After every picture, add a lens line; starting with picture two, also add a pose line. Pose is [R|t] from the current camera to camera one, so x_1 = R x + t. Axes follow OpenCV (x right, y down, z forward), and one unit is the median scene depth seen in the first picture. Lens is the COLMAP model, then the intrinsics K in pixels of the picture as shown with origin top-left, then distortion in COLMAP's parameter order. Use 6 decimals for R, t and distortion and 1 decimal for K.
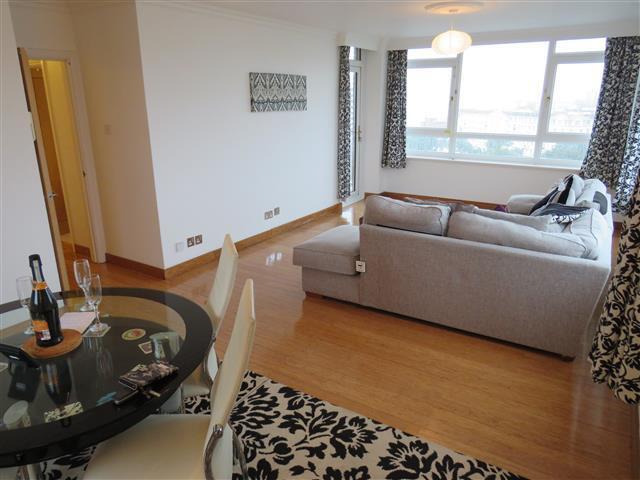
lens RADIAL K [[456.0, 0, 317.4], [0, 456.0, 240.5], [0, 0, 1]] dist [-0.020092, 0.001589]
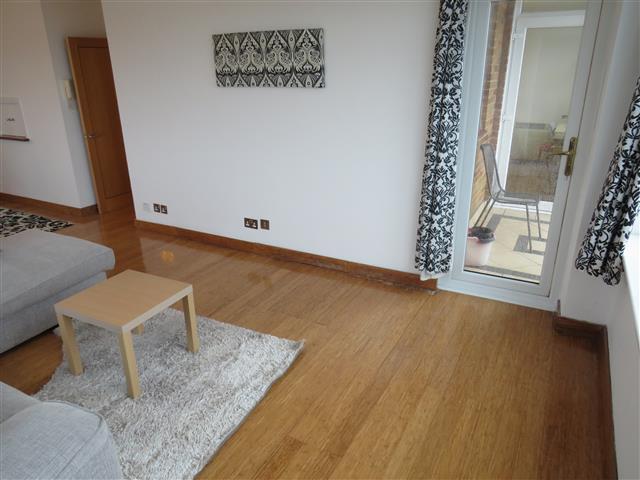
lens RADIAL K [[456.0, 0, 319.3], [0, 456.0, 237.9], [0, 0, 1]] dist [-0.020092, 0.001589]
pose [[0.068948, 0.362252, -0.929527, 0.655987], [-0.277133, 0.902026, 0.330978, -0.337068], [0.958355, 0.234782, 0.162585, 1.045351]]
